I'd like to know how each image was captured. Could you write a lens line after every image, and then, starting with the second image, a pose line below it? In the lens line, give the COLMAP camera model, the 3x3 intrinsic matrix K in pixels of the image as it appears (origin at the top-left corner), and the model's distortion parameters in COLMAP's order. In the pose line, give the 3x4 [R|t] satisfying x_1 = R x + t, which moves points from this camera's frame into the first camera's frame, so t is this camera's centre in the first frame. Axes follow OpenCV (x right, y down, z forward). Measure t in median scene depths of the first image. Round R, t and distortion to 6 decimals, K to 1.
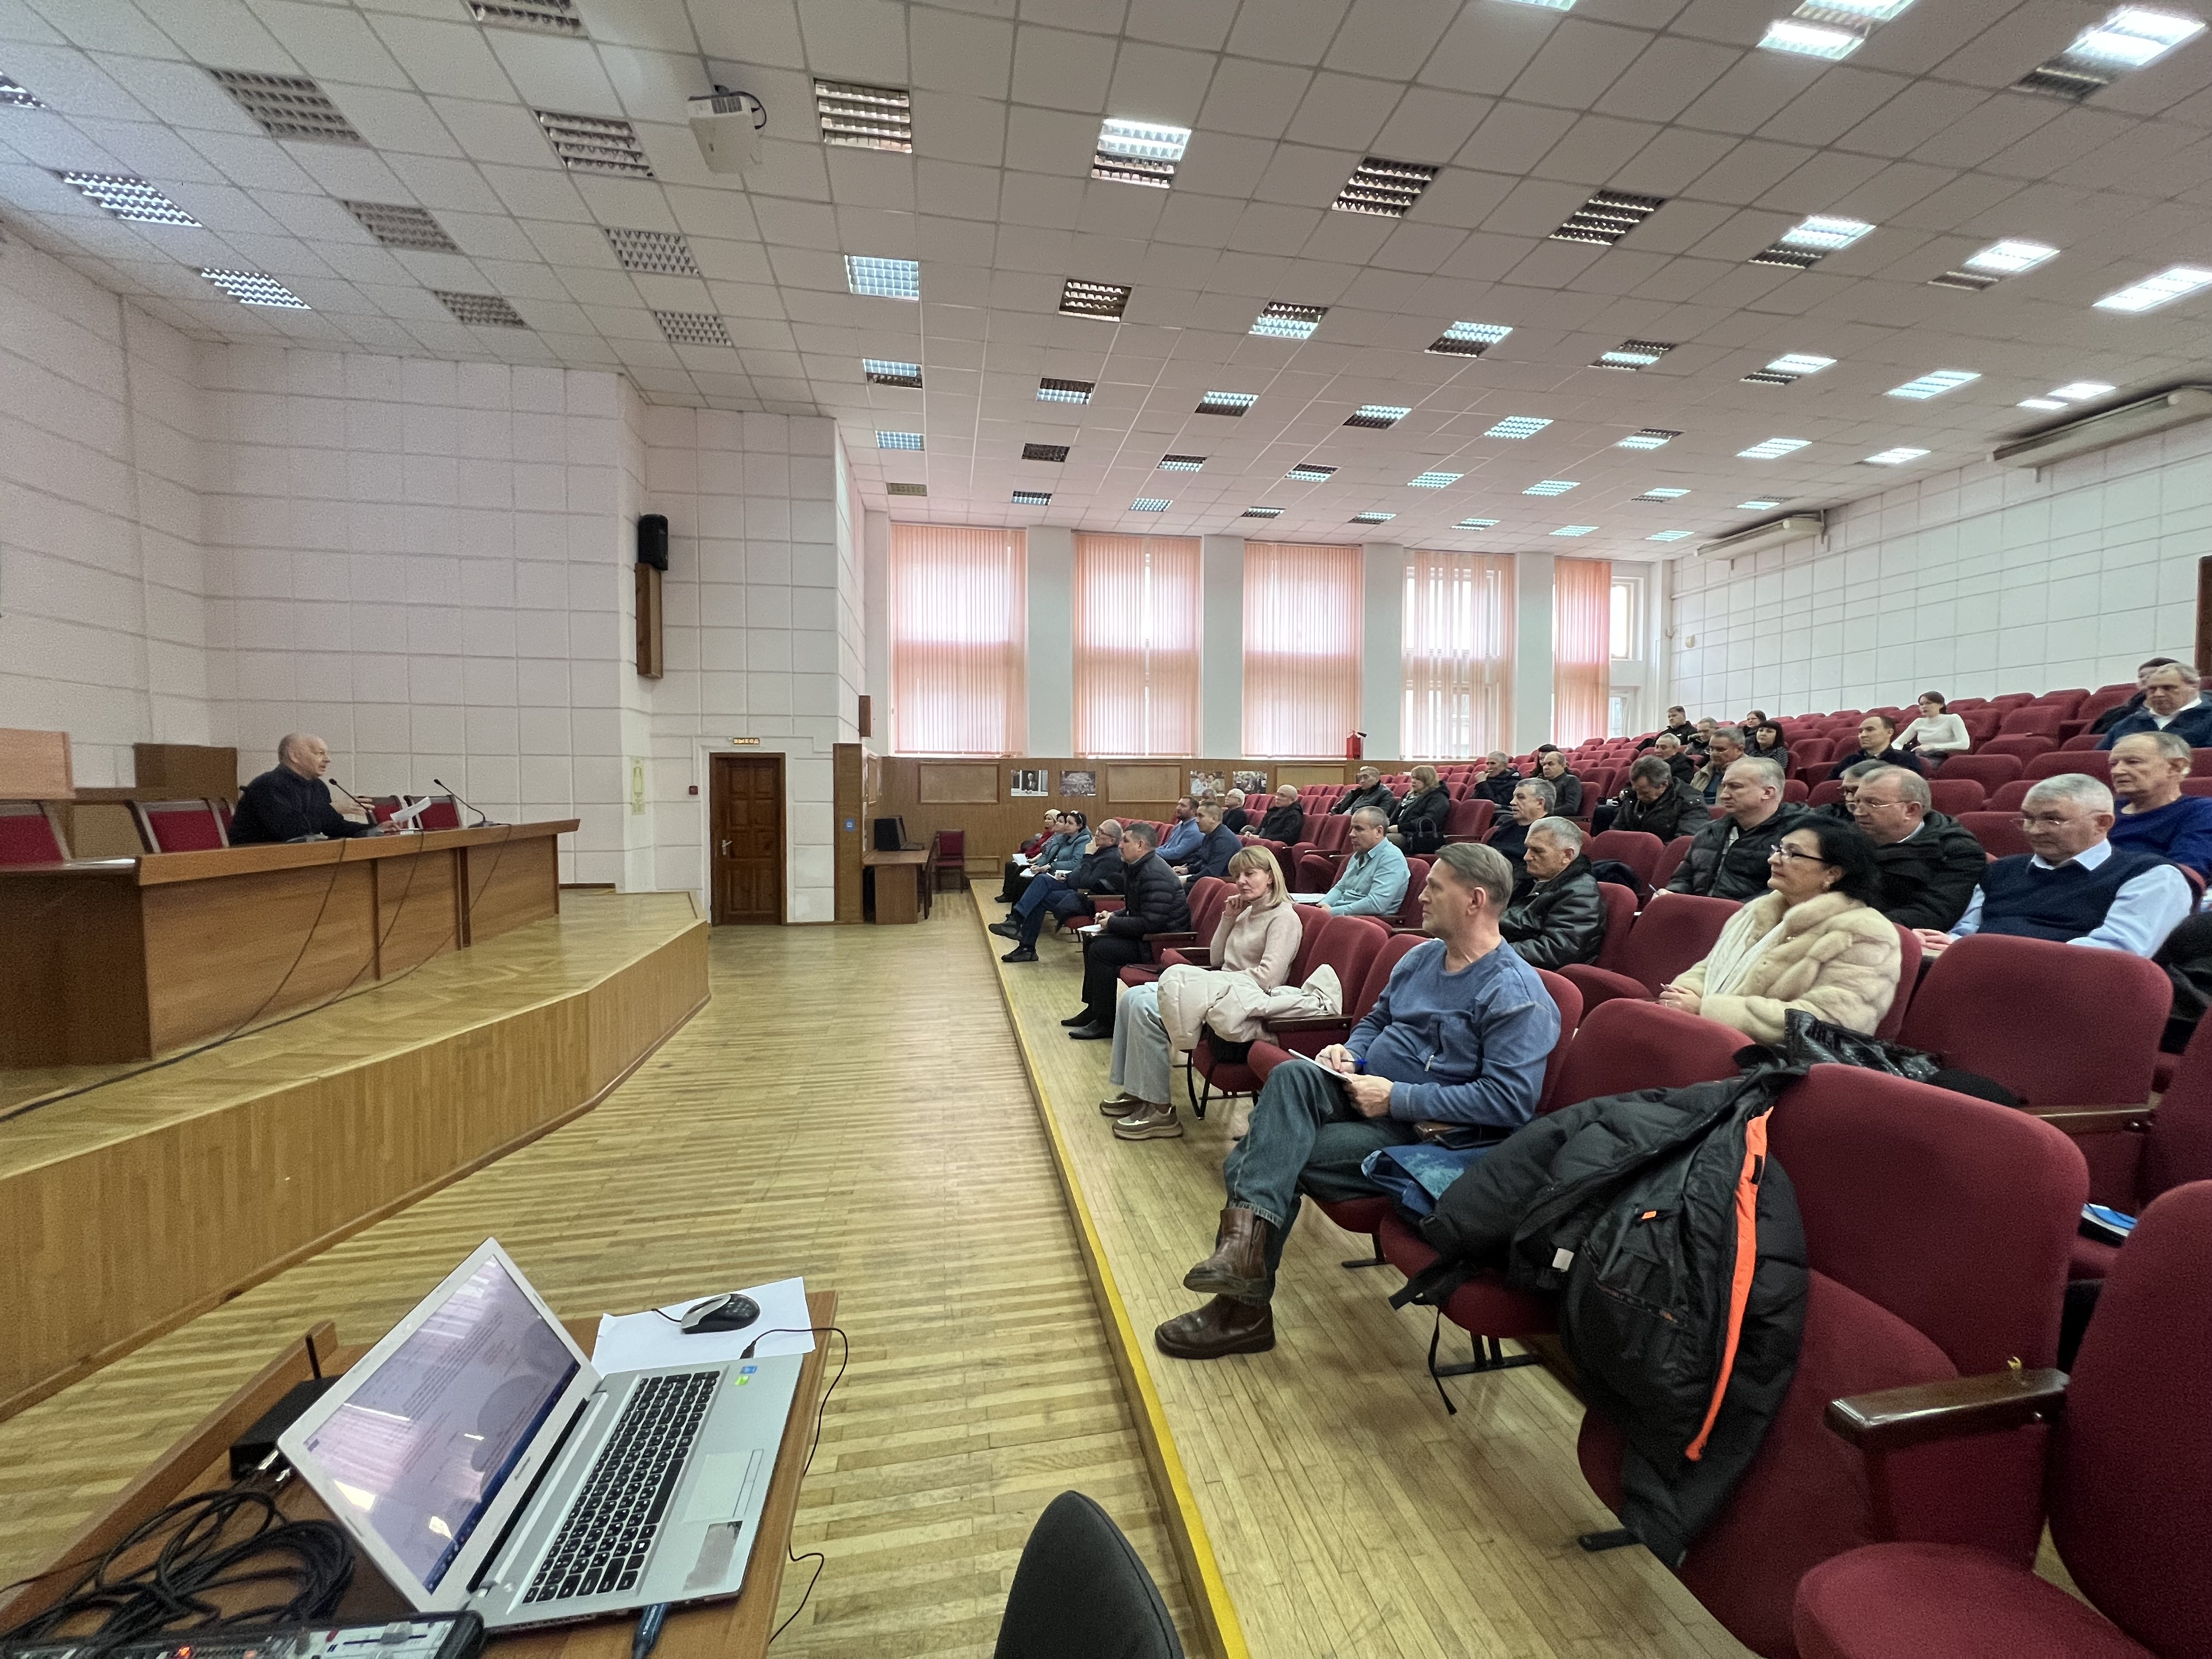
lens RADIAL K [[877.4, 0, 1101.8], [0, 877.4, 827.5], [0, 0, 1]] dist [-0.003228, -0.000308]
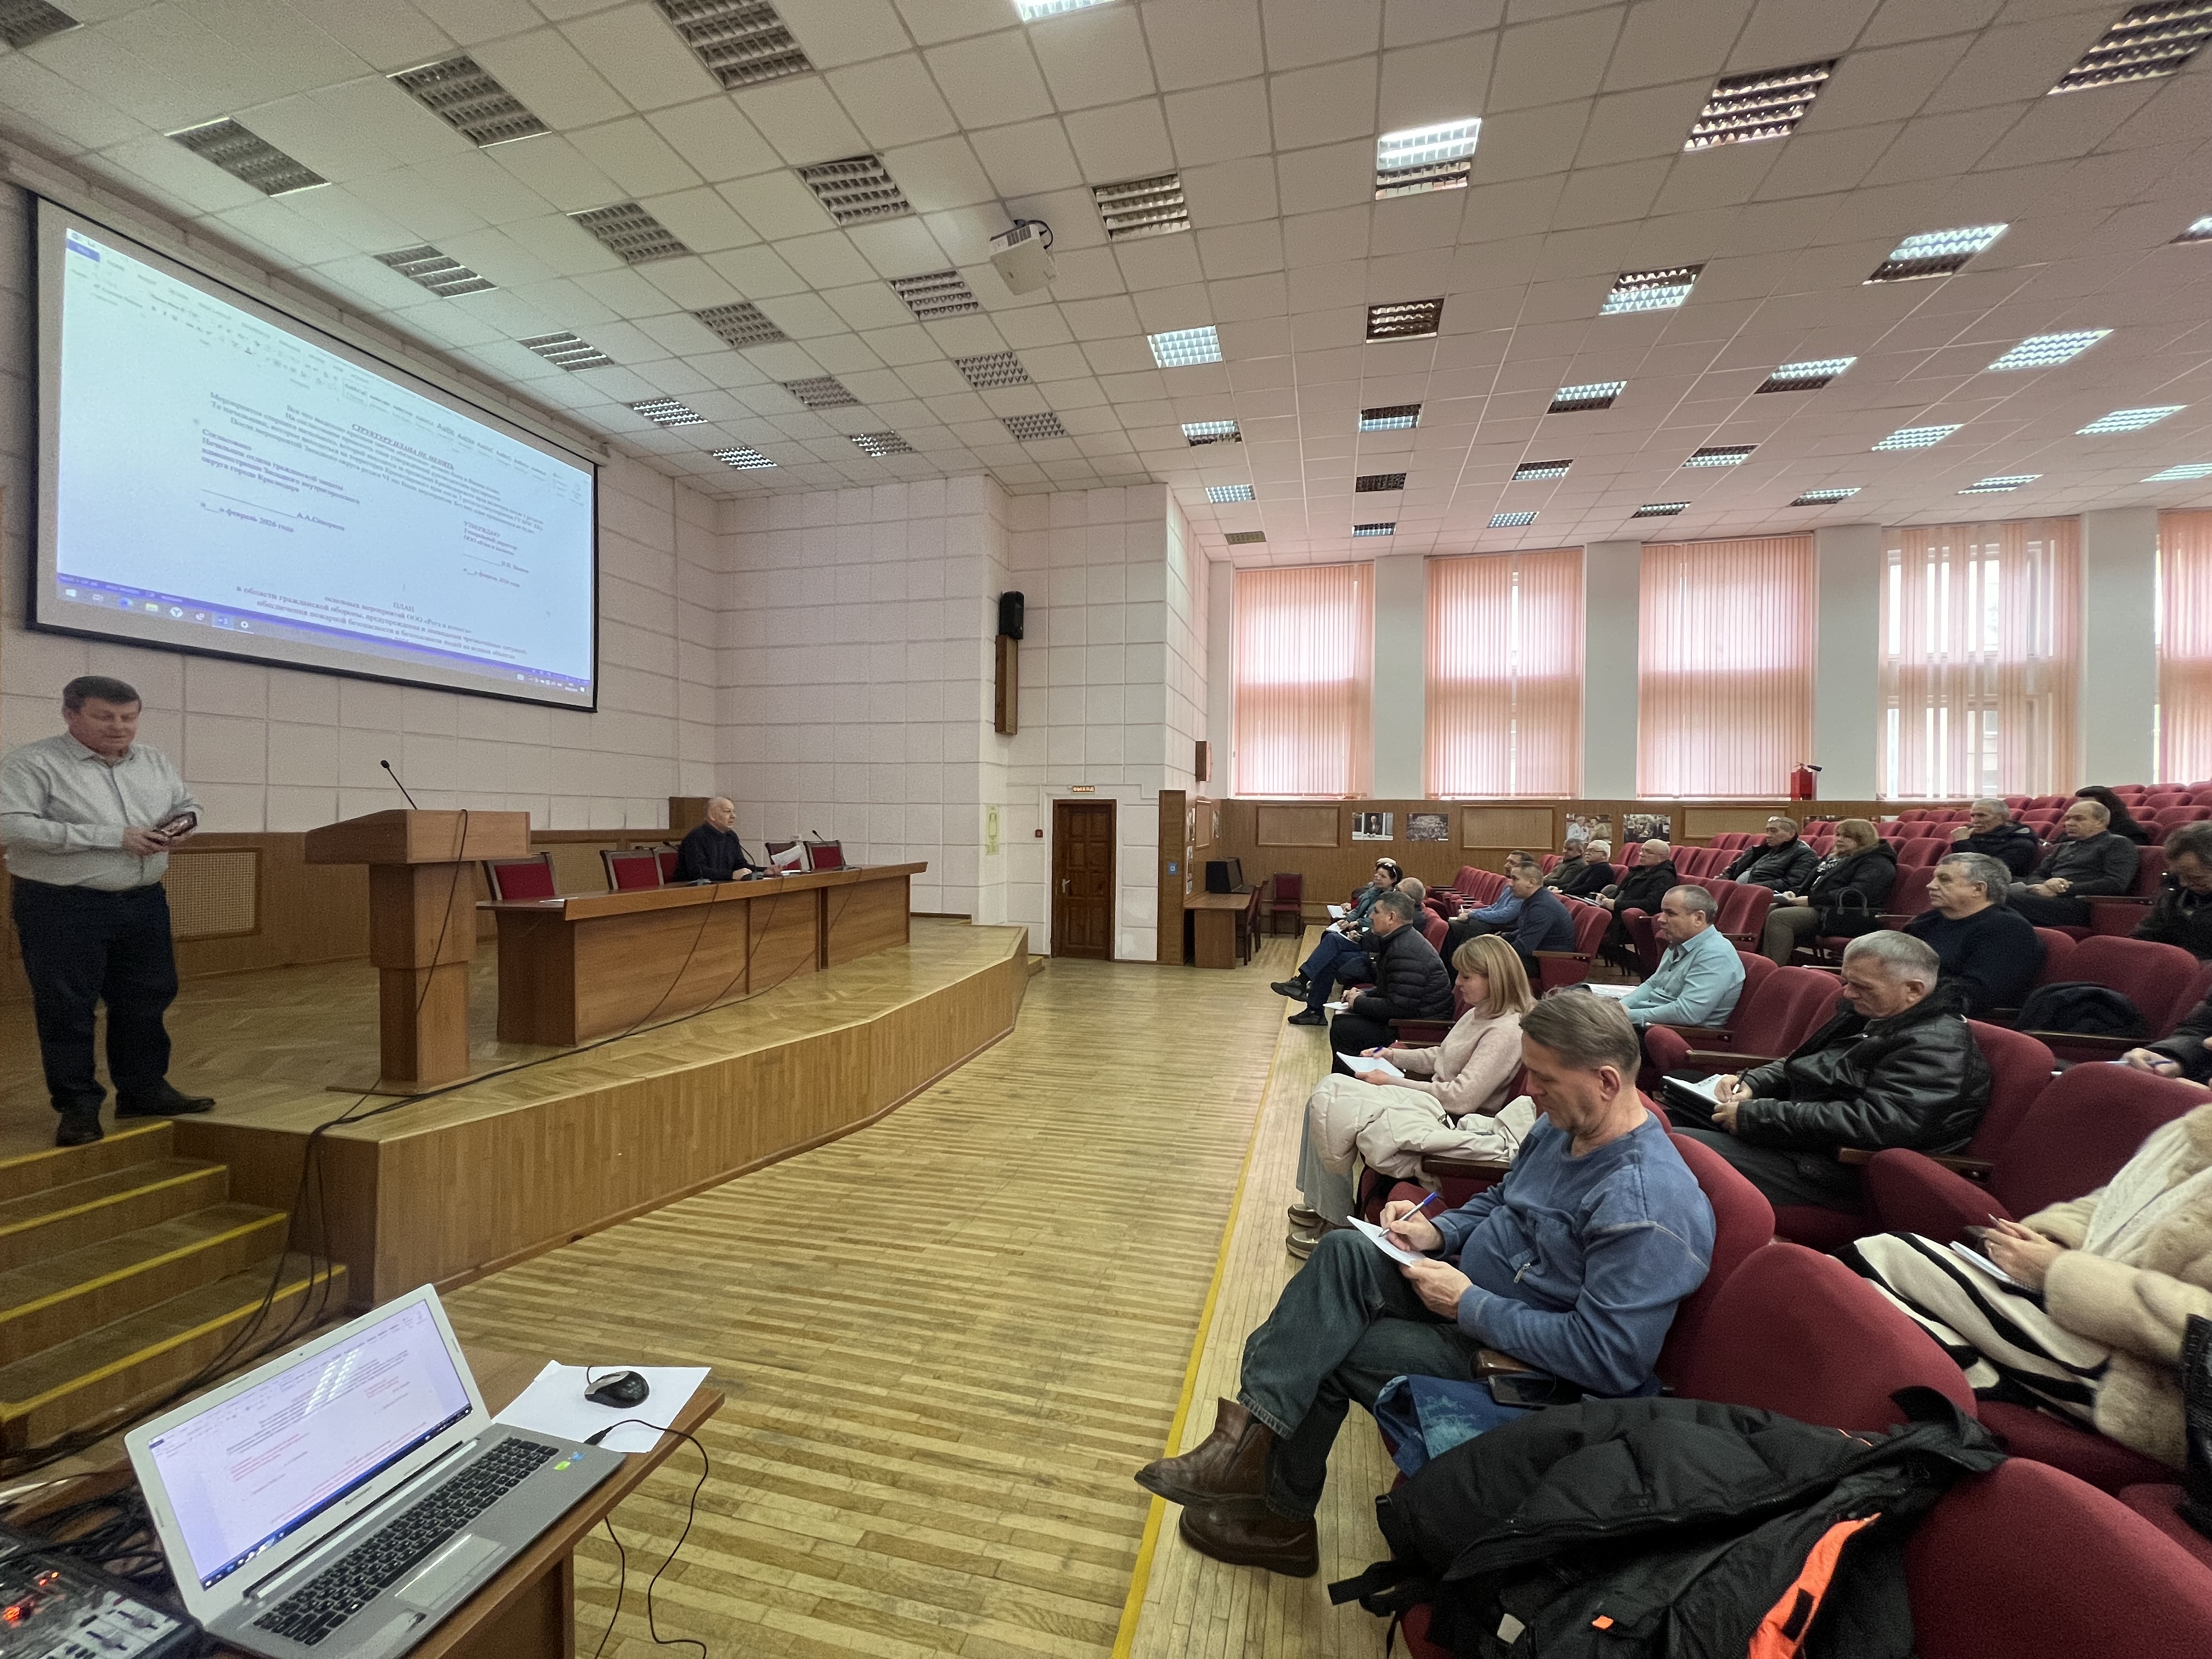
lens RADIAL K [[876.5, 0, 1104.8], [0, 876.5, 828.0], [0, 0, 1]] dist [-0.004533, 0.000487]
pose [[0.906326, 0.010822, -0.422441, 0.103417], [-0.025844, 0.999220, -0.029850, -0.024559], [0.421789, 0.037972, 0.905899, 0.039998]]
